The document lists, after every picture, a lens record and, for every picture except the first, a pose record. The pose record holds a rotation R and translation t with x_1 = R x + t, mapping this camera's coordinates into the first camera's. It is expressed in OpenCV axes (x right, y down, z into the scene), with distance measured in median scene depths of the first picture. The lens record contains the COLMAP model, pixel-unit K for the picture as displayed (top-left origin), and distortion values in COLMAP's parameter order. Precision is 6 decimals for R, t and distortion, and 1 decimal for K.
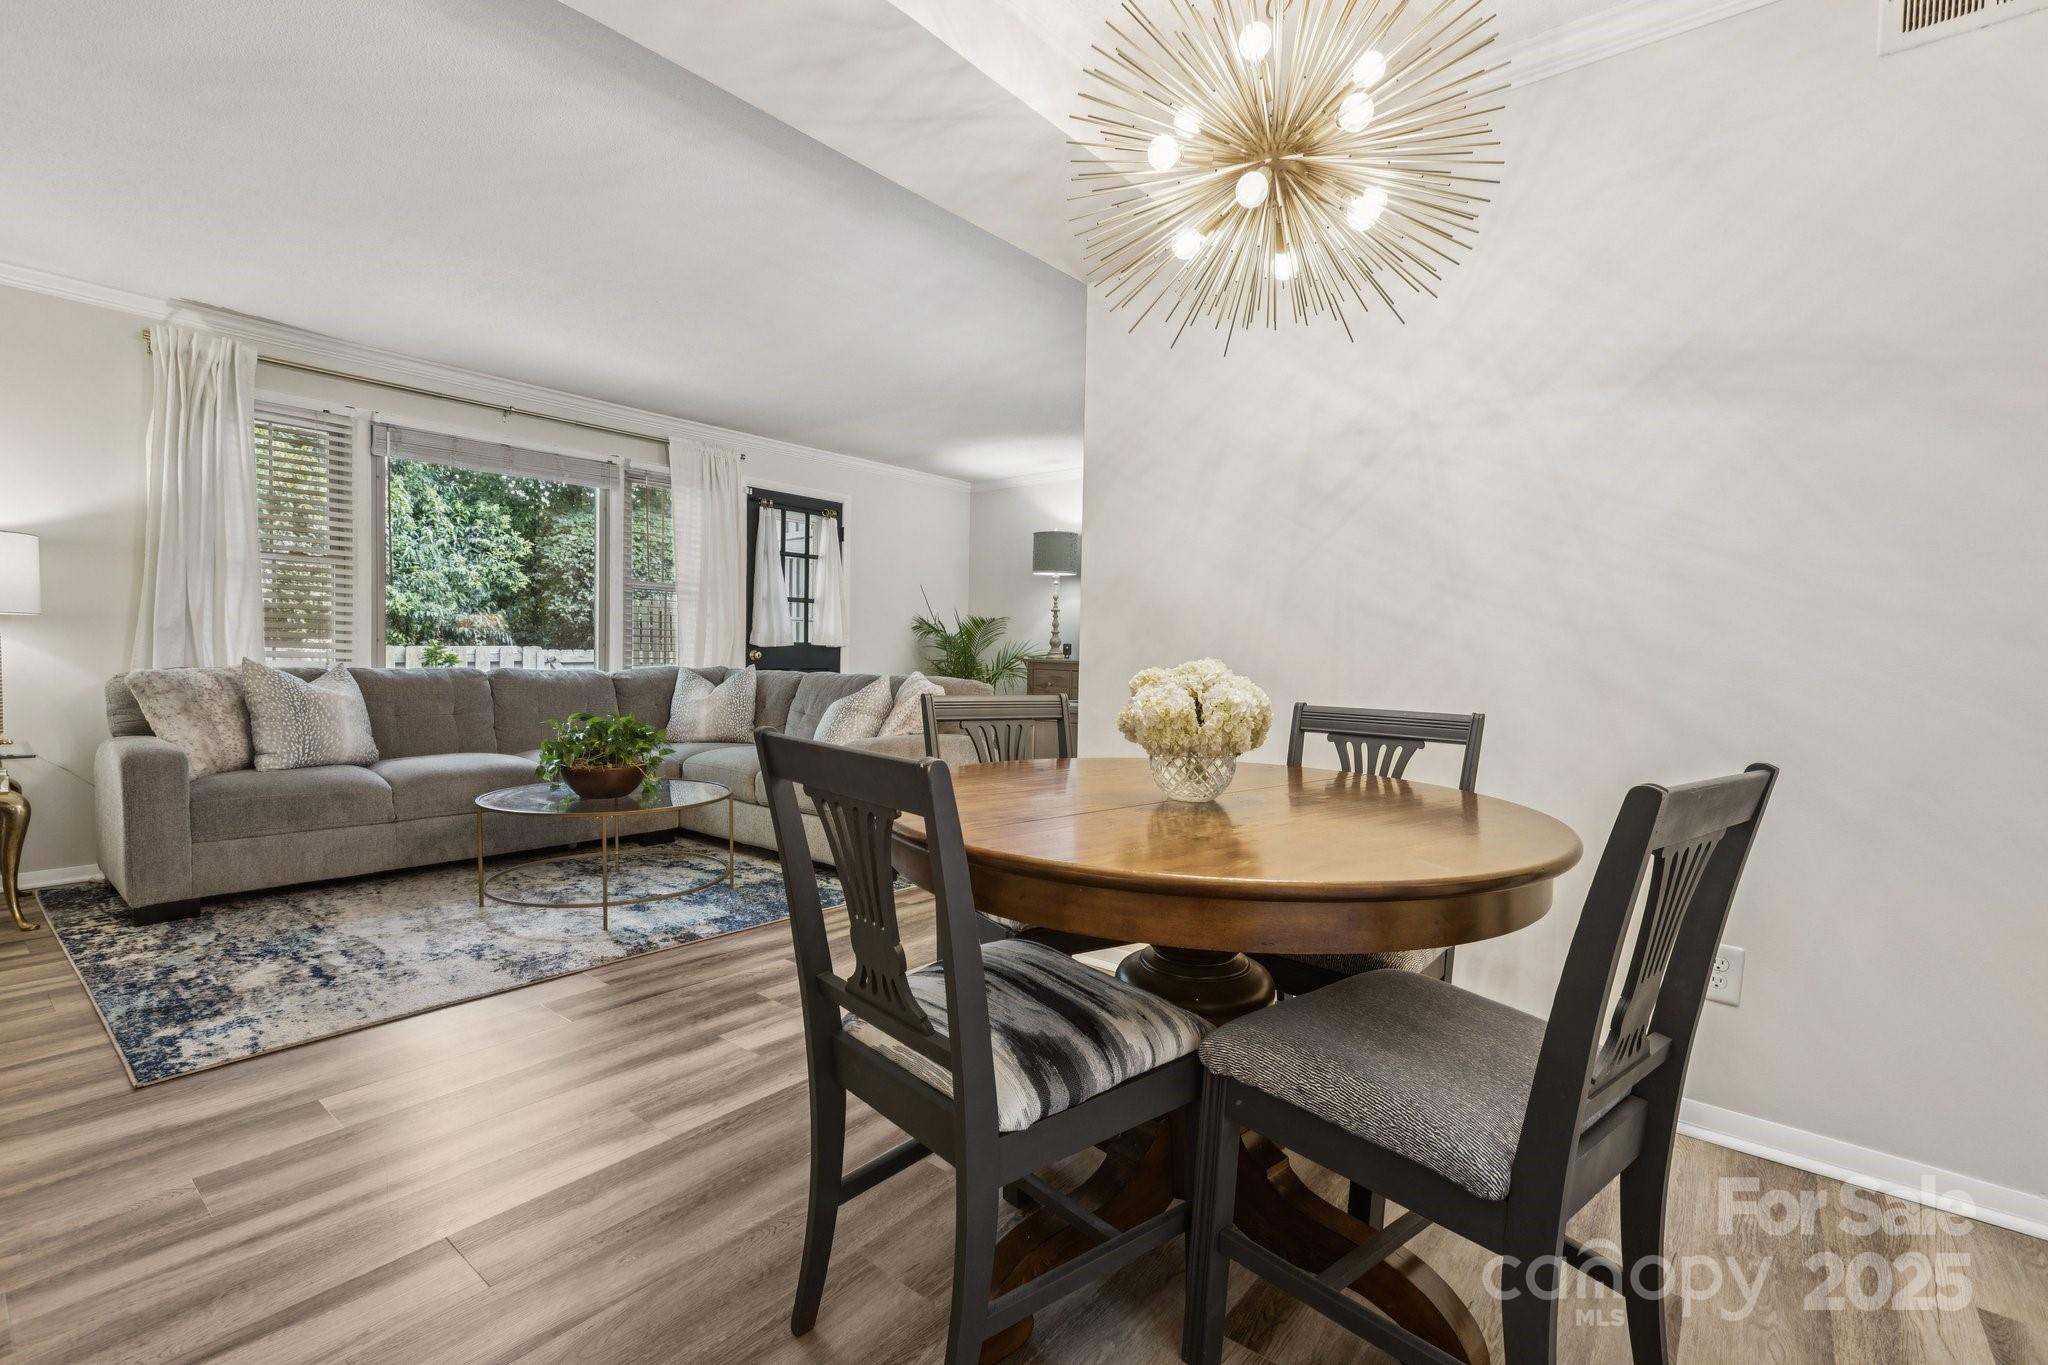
lens RADIAL K [[923.6, 0, 1027.8], [0, 923.6, 686.0], [0, 0, 1]] dist [0.005335, -0.000740]
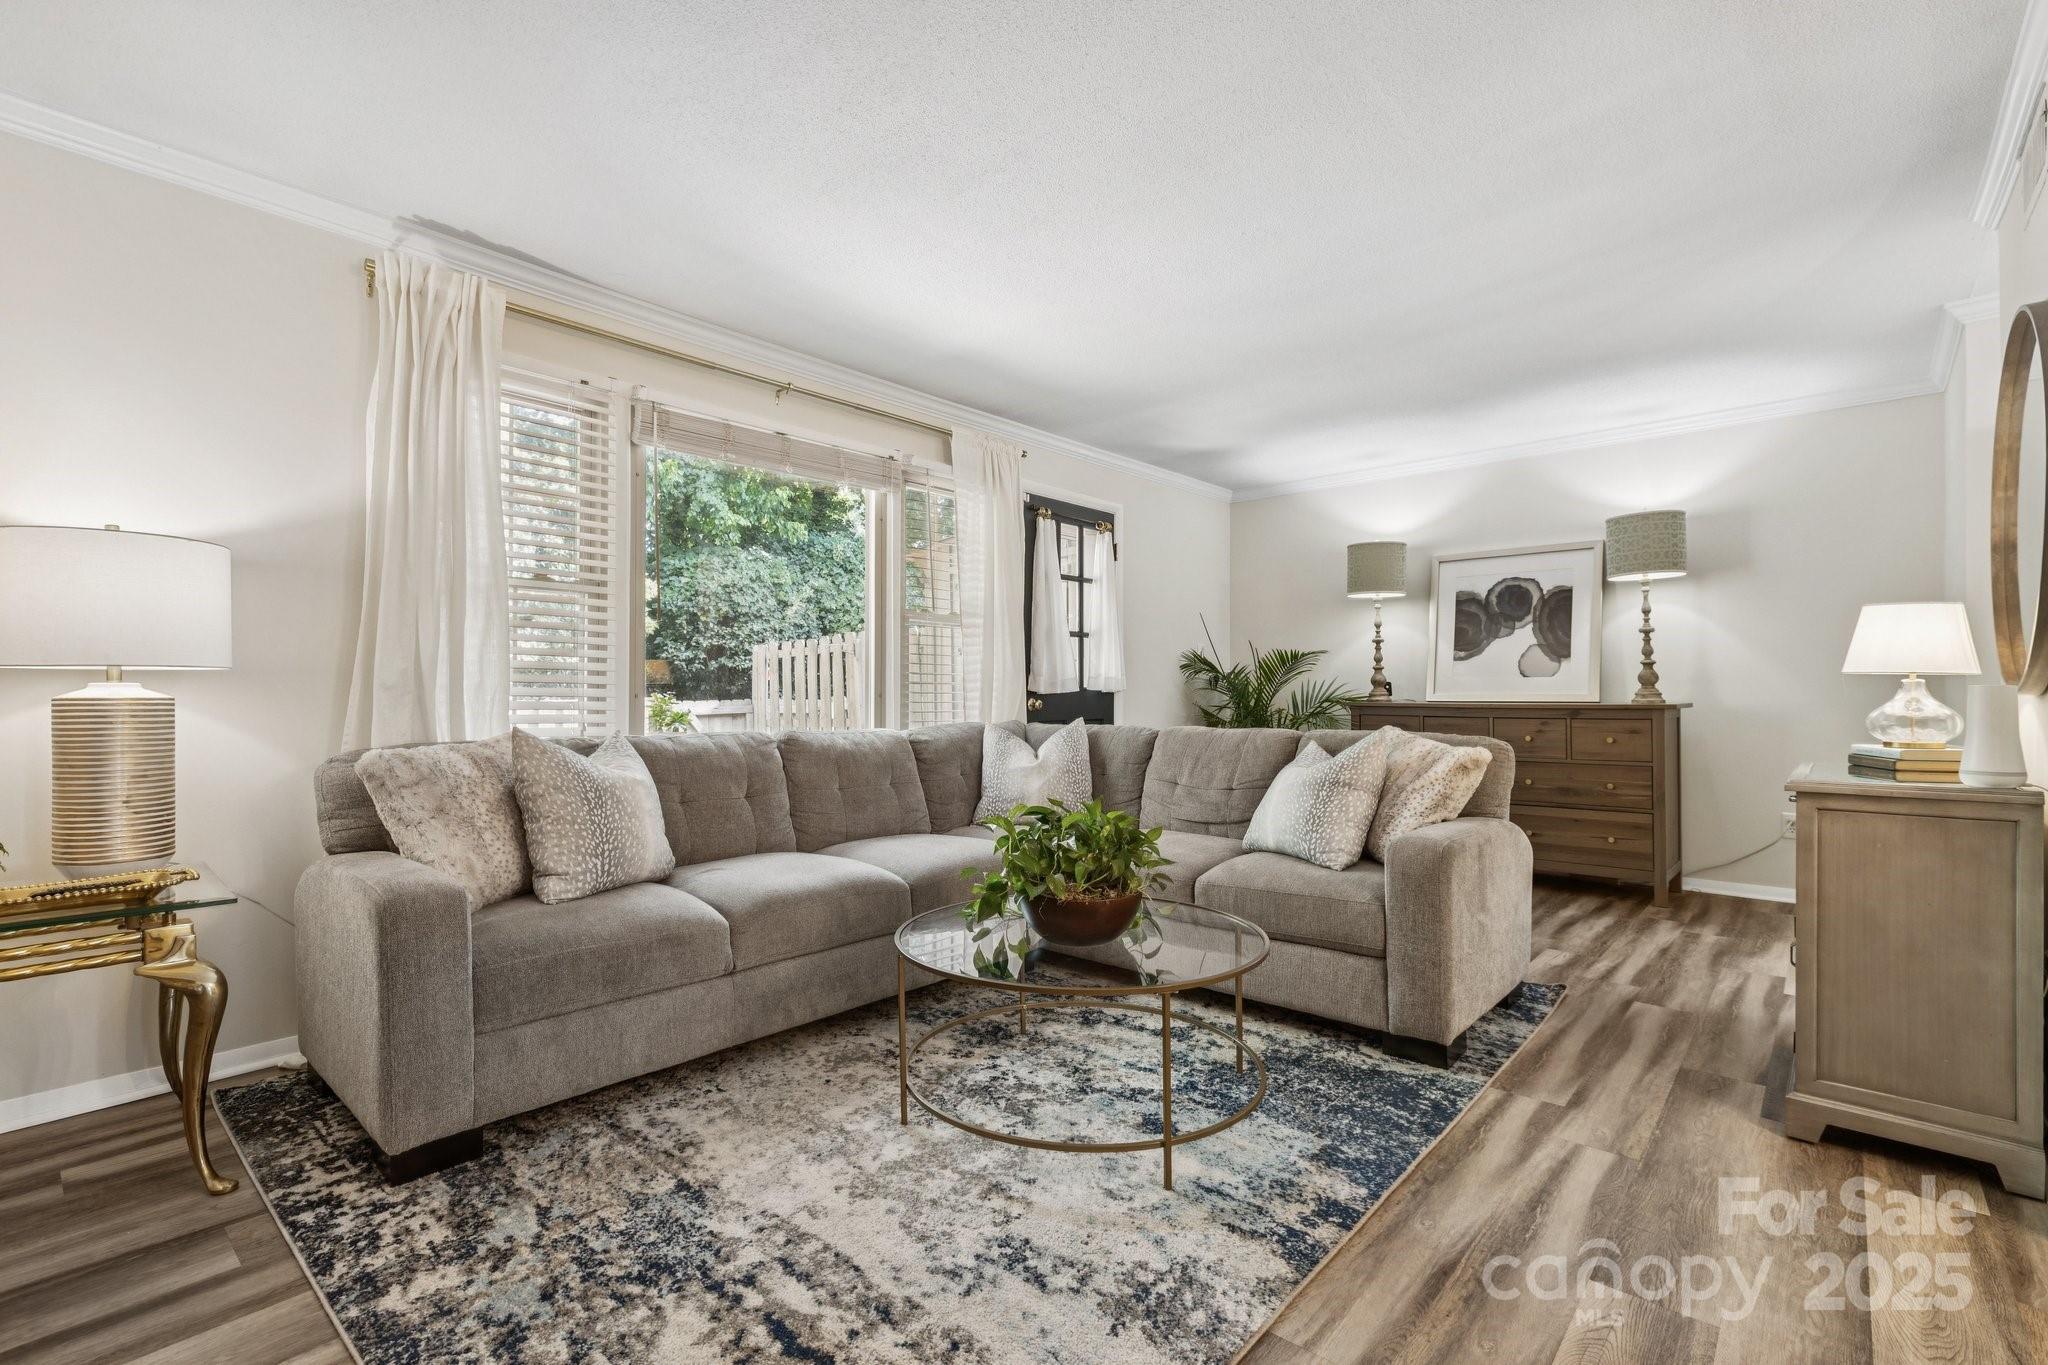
lens RADIAL K [[923.6, 0, 1018.6], [0, 923.6, 685.4], [0, 0, 1]] dist [0.005335, -0.000740]
pose [[0.998808, -0.021072, -0.044040, -0.449156], [0.019106, 0.998822, -0.044602, -0.023940], [0.044928, 0.043707, 0.998034, 0.348743]]
